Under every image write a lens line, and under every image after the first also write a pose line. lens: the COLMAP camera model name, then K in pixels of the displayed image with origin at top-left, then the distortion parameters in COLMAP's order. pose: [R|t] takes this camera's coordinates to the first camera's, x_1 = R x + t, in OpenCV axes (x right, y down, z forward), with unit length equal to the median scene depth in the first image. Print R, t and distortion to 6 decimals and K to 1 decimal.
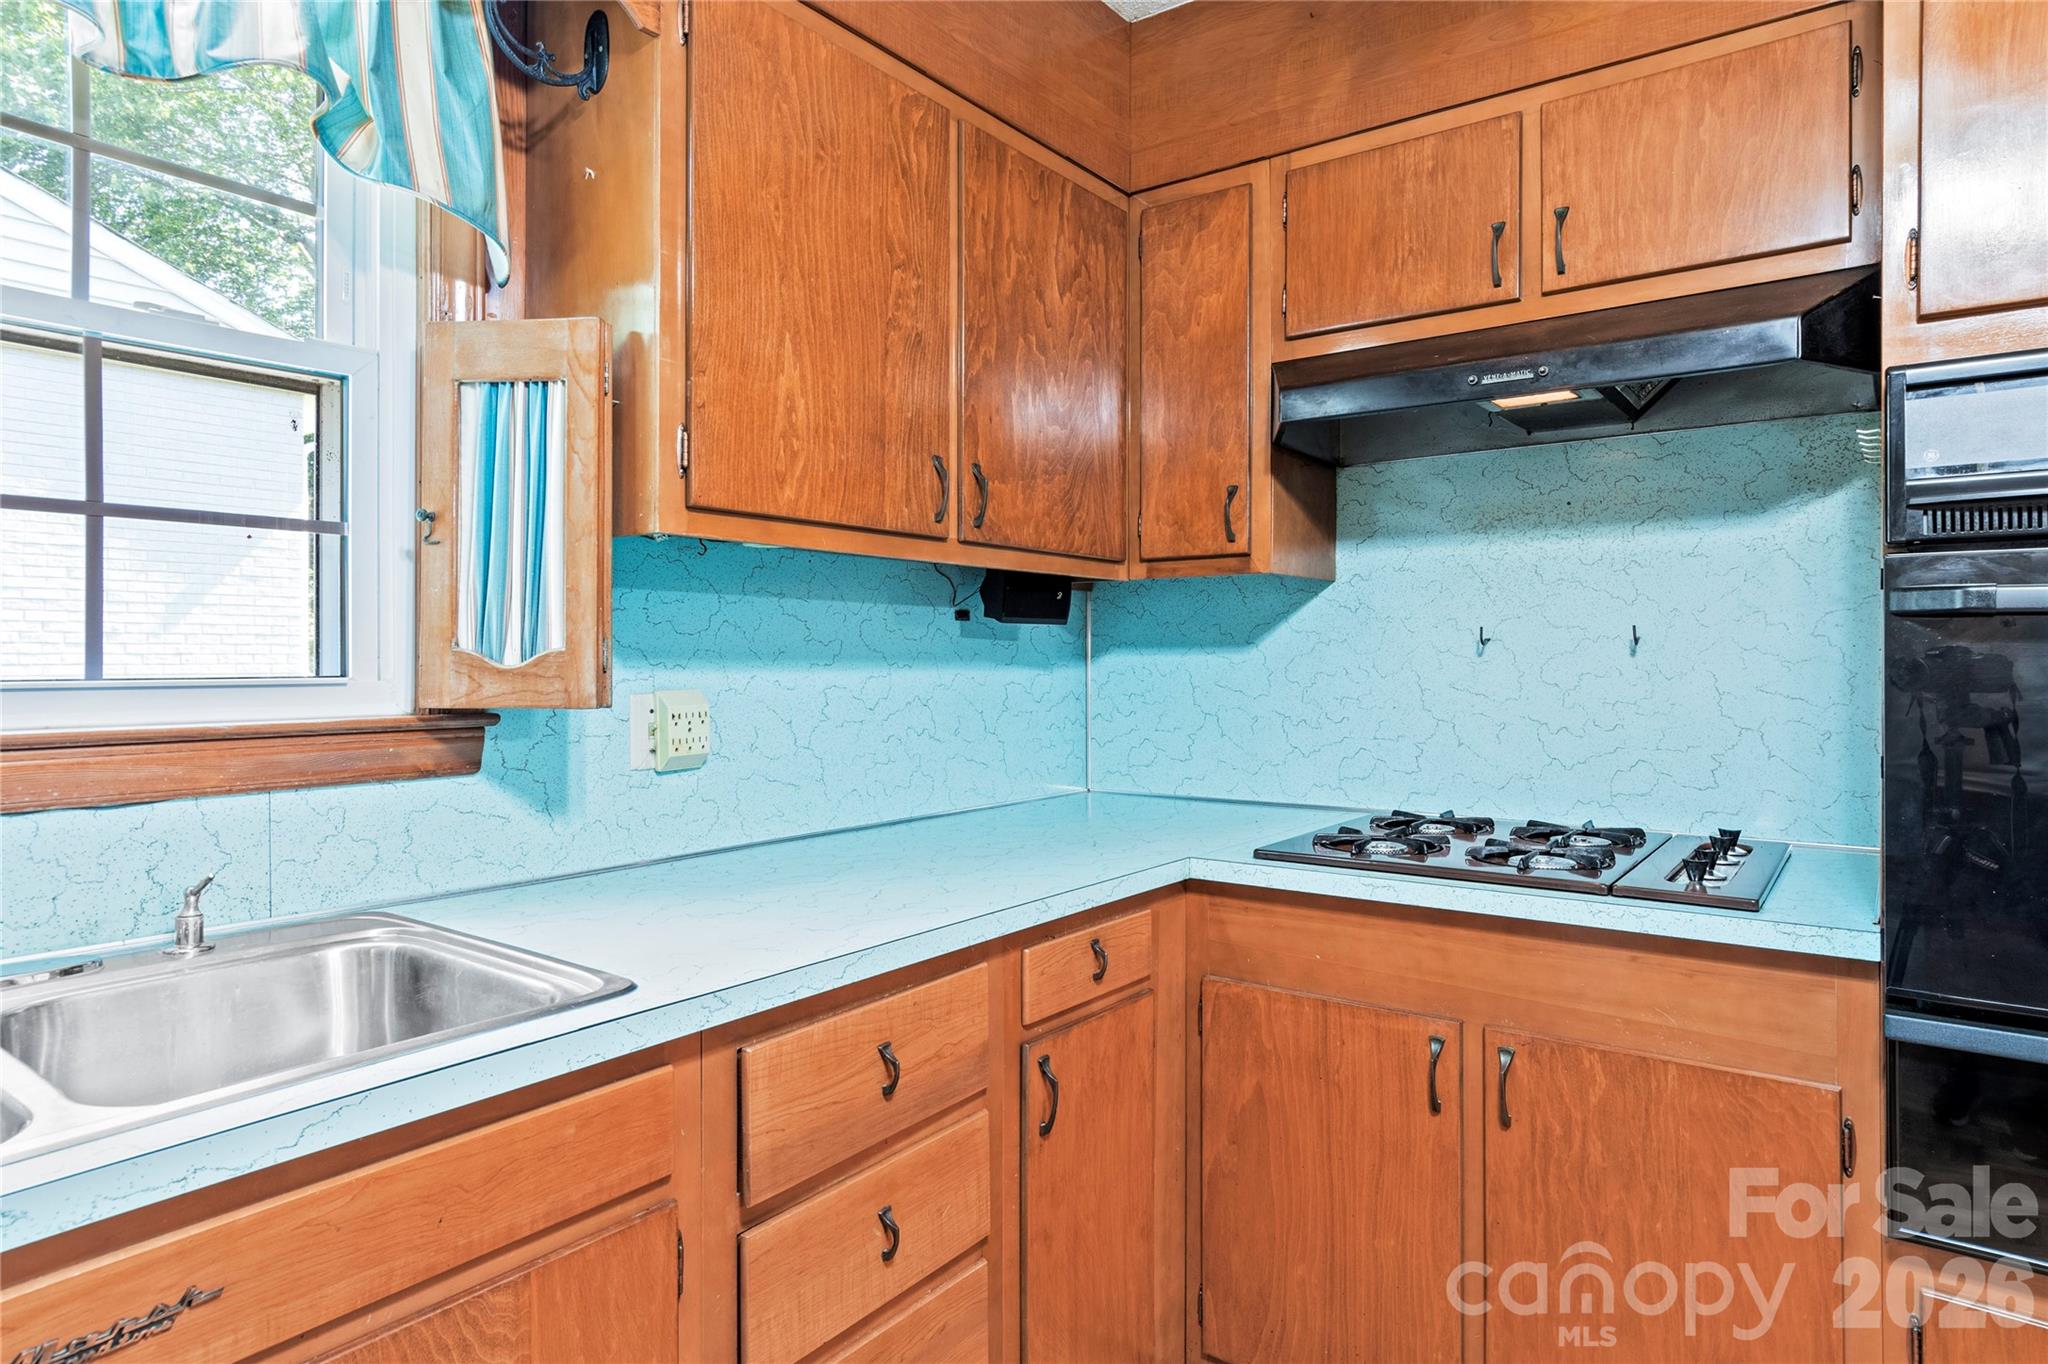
lens RADIAL K [[1134.4, 0, 1096.2], [0, 1134.4, 659.0], [0, 0, 1]] dist [0.002147, -0.002175]
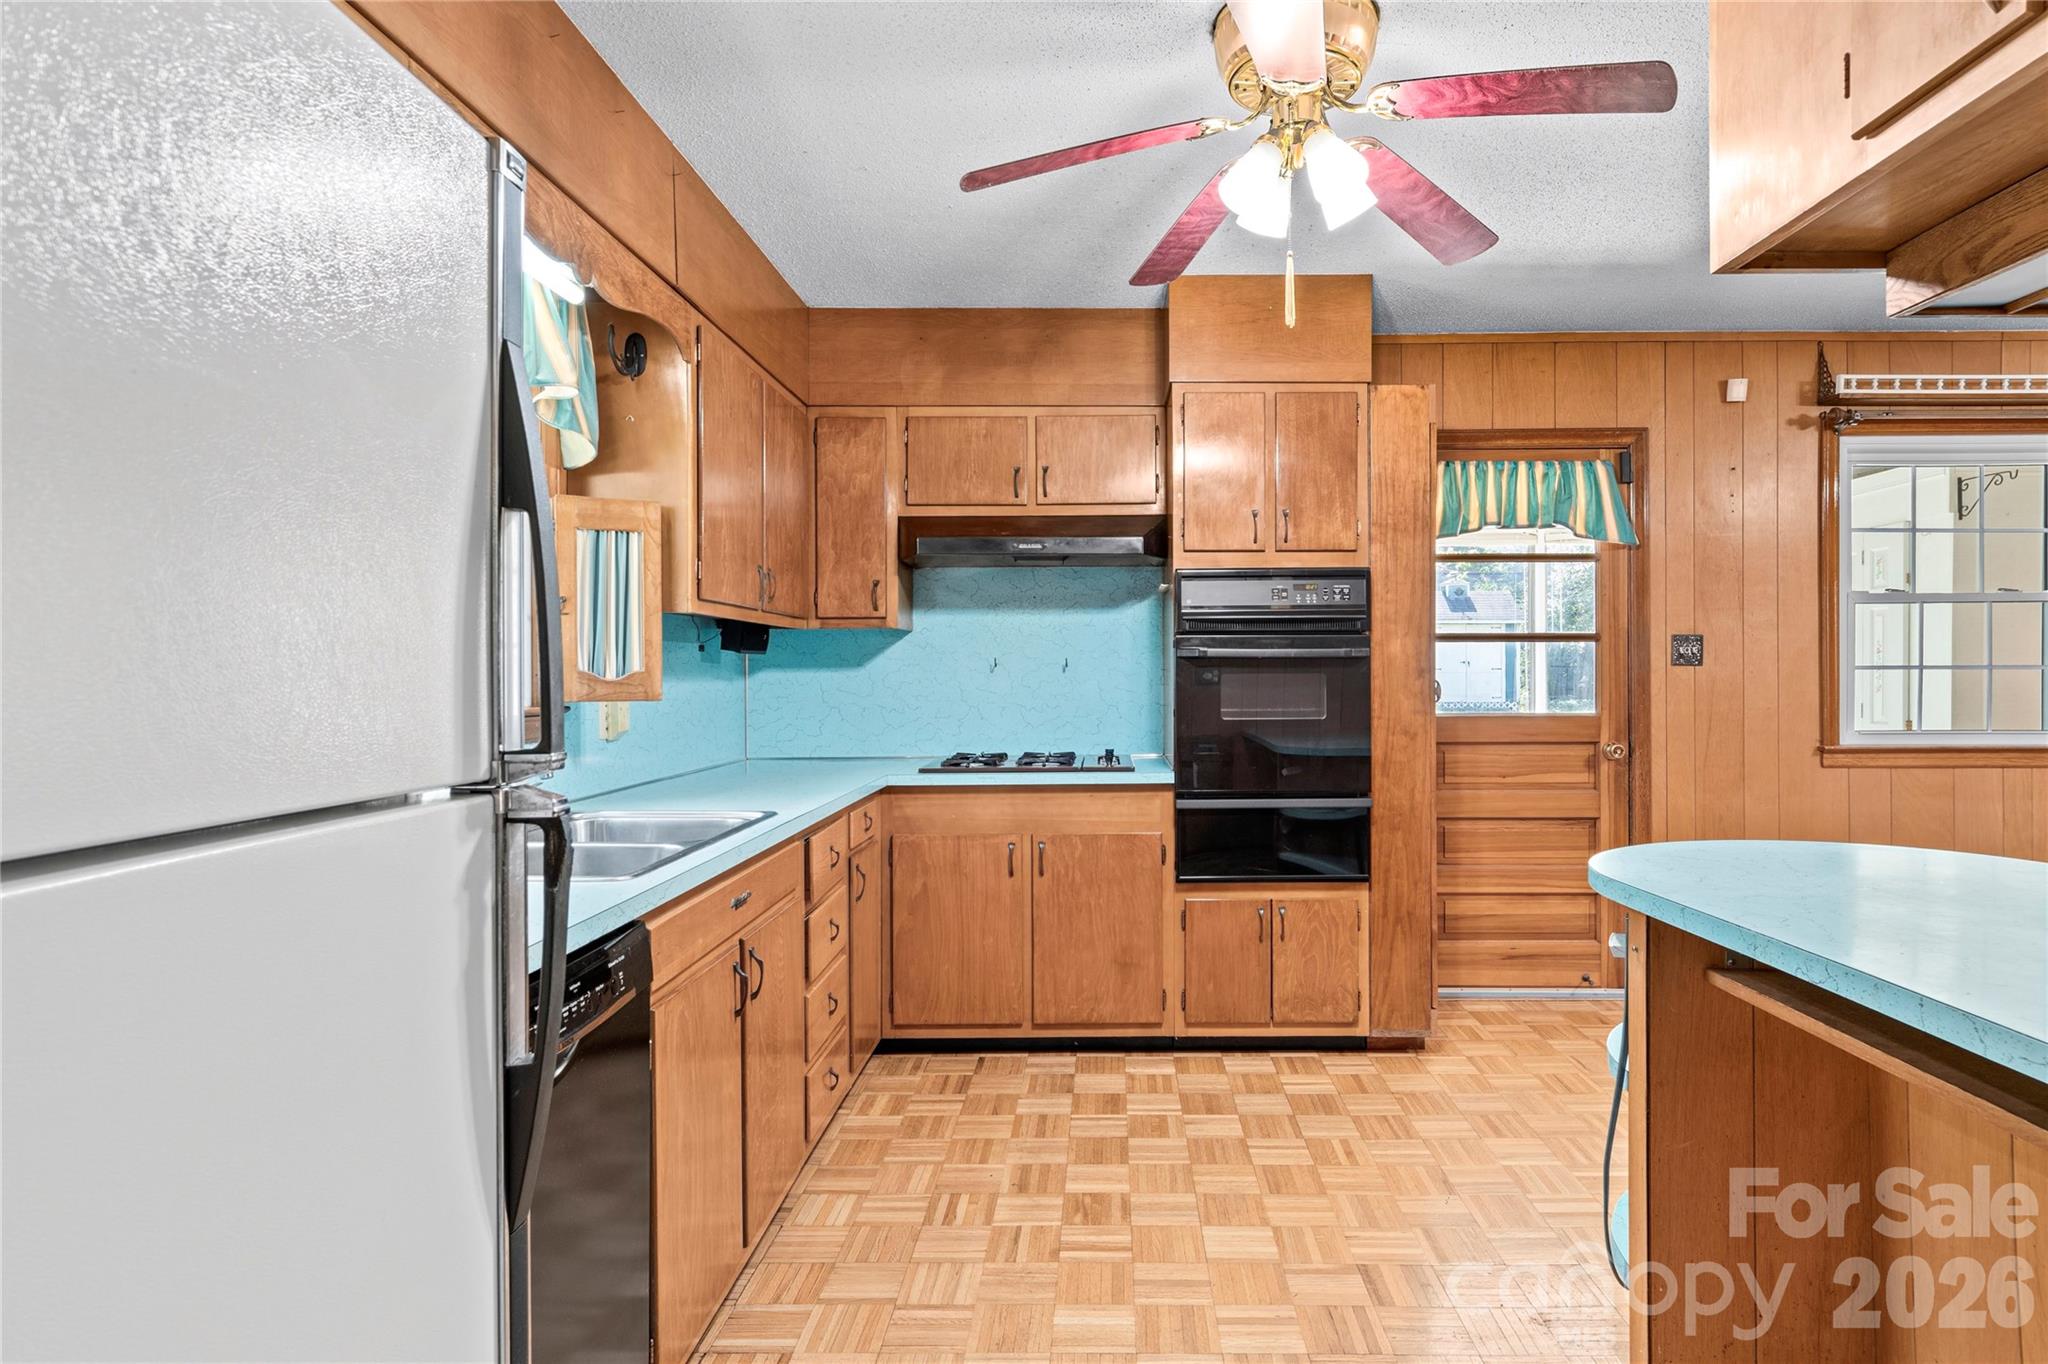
lens RADIAL K [[1134.4, 0, 1082.9], [0, 1134.4, 670.2], [0, 0, 1]] dist [0.002147, -0.002175]
pose [[0.824851, -0.001590, 0.565347, -0.757954], [0.003689, 0.999990, -0.002569, -0.001514], [-0.565338, 0.004205, 0.824849, -0.829639]]
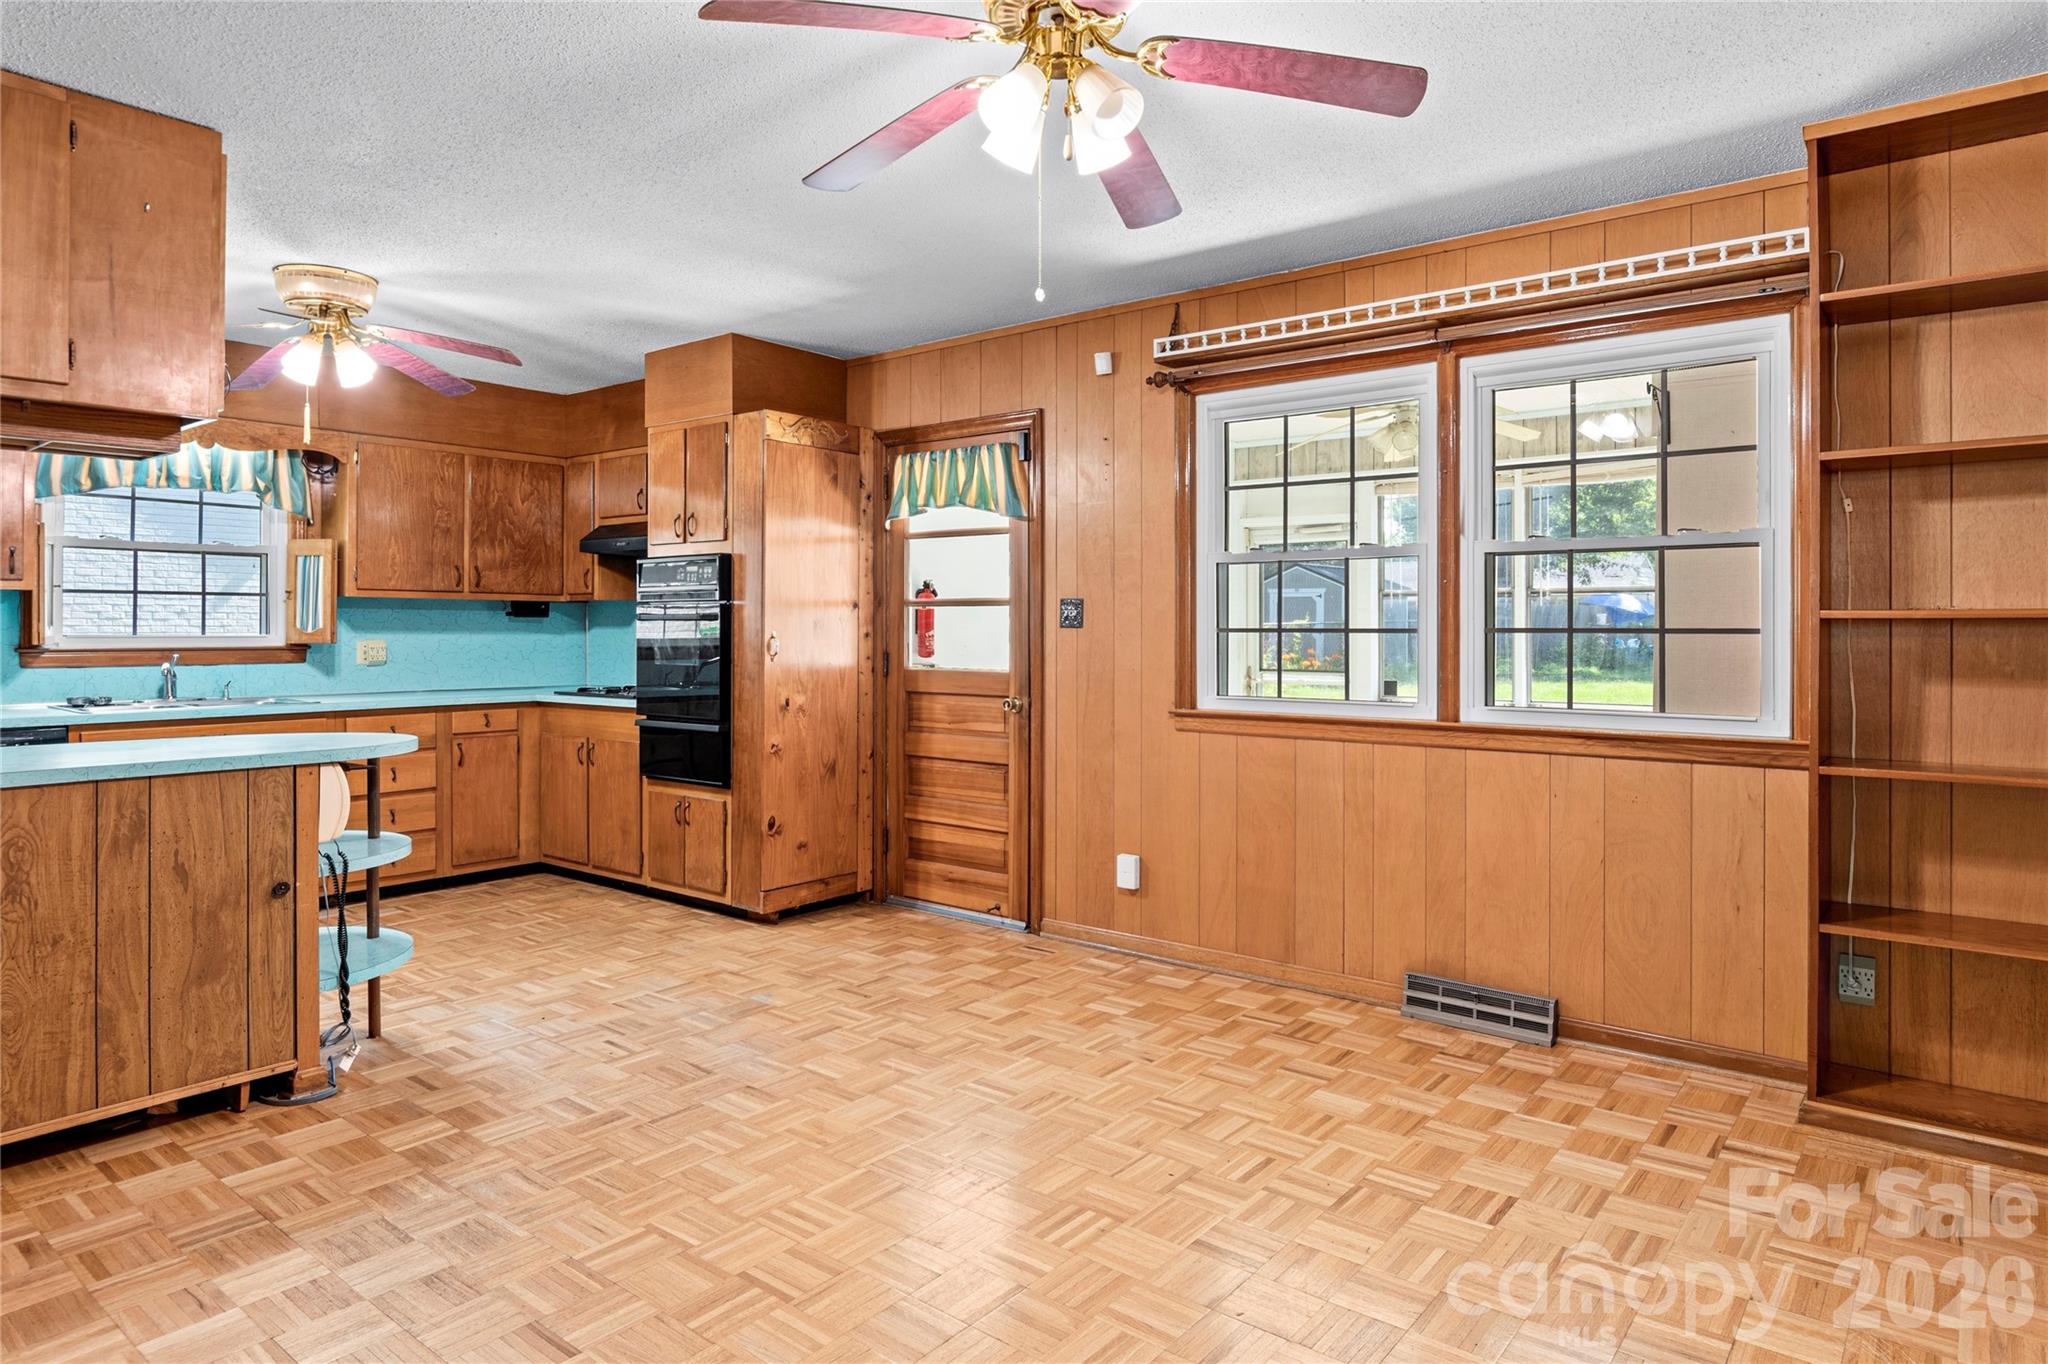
lens RADIAL K [[1188.7, 0, 1093.5], [0, 1188.7, 629.6], [0, 0, 1]] dist [0.004018, 0.001173]
pose [[0.999014, 0.003958, -0.044213, 1.765149], [-0.004066, 0.999989, -0.002356, -0.002110], [0.044204, 0.002533, 0.999019, -2.210095]]
